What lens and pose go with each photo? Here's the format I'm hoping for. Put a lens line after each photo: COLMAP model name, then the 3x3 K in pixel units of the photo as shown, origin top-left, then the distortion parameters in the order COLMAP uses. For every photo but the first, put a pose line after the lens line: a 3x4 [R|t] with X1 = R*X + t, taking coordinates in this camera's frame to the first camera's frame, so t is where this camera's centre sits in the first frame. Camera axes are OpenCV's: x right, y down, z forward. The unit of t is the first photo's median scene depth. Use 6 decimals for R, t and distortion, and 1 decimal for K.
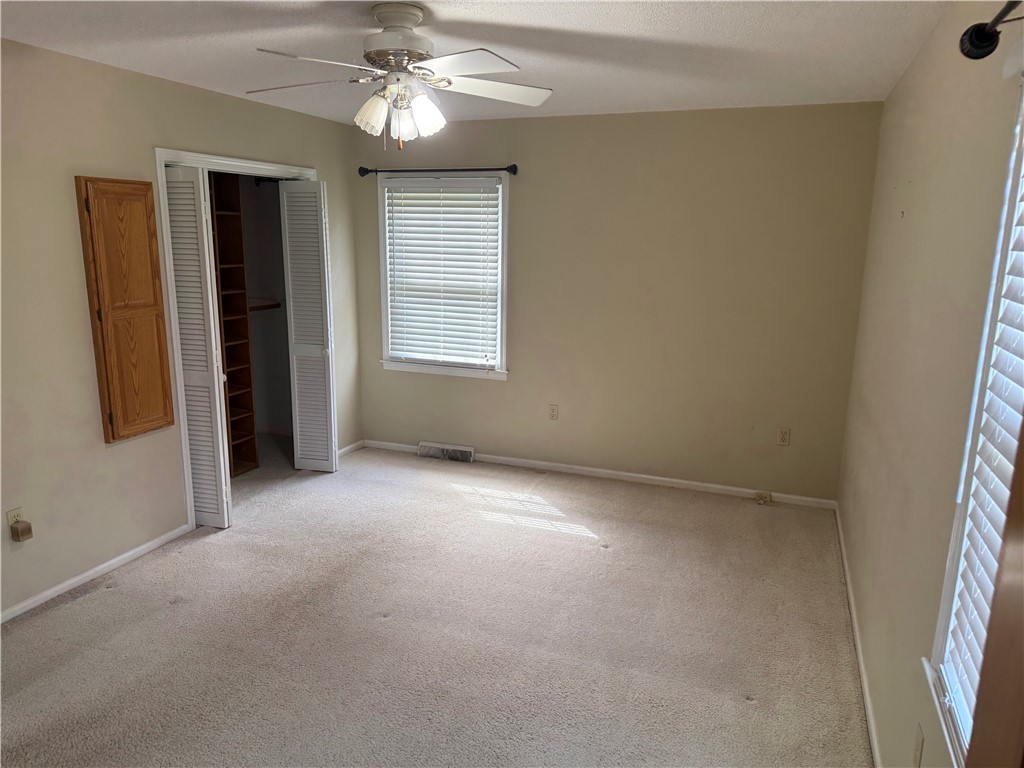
lens RADIAL K [[730.2, 0, 512.0], [0, 730.2, 384.0], [0, 0, 1]] dist [0.054174, -0.002664]
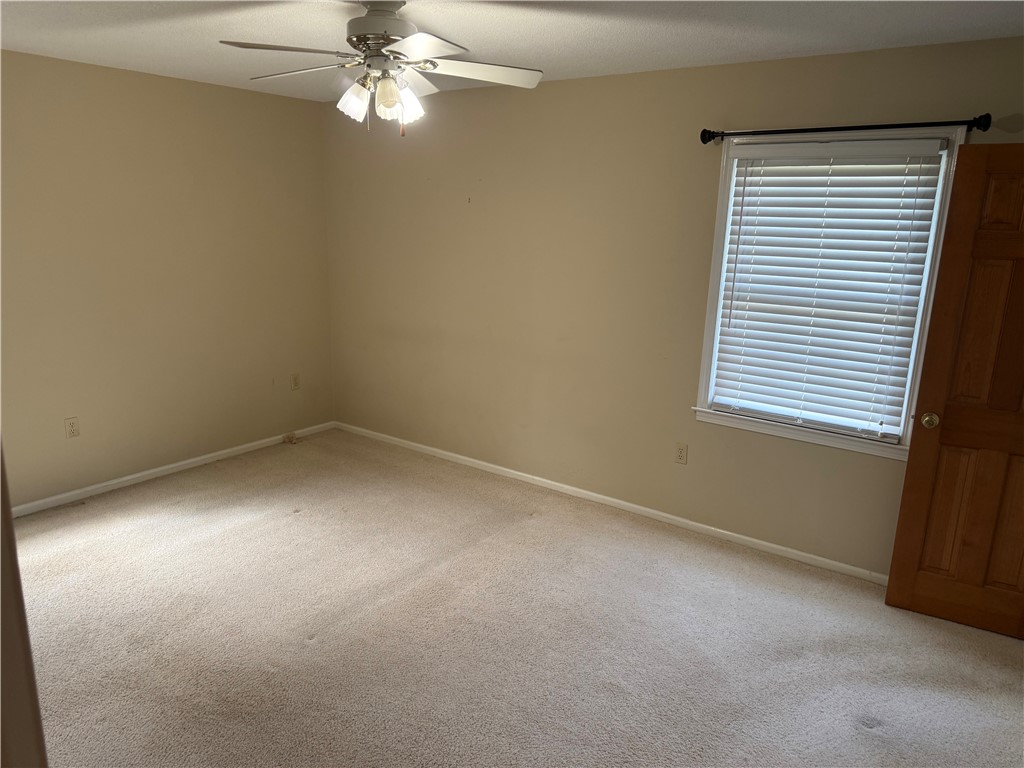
lens RADIAL K [[730.2, 0, 512.0], [0, 730.2, 384.0], [0, 0, 1]] dist [0.054174, -0.002664]
pose [[0.269109, -0.232737, 0.934566, -0.647240], [0.183570, 0.964969, 0.187449, -0.082535], [-0.945453, 0.121114, 0.302406, 0.331875]]
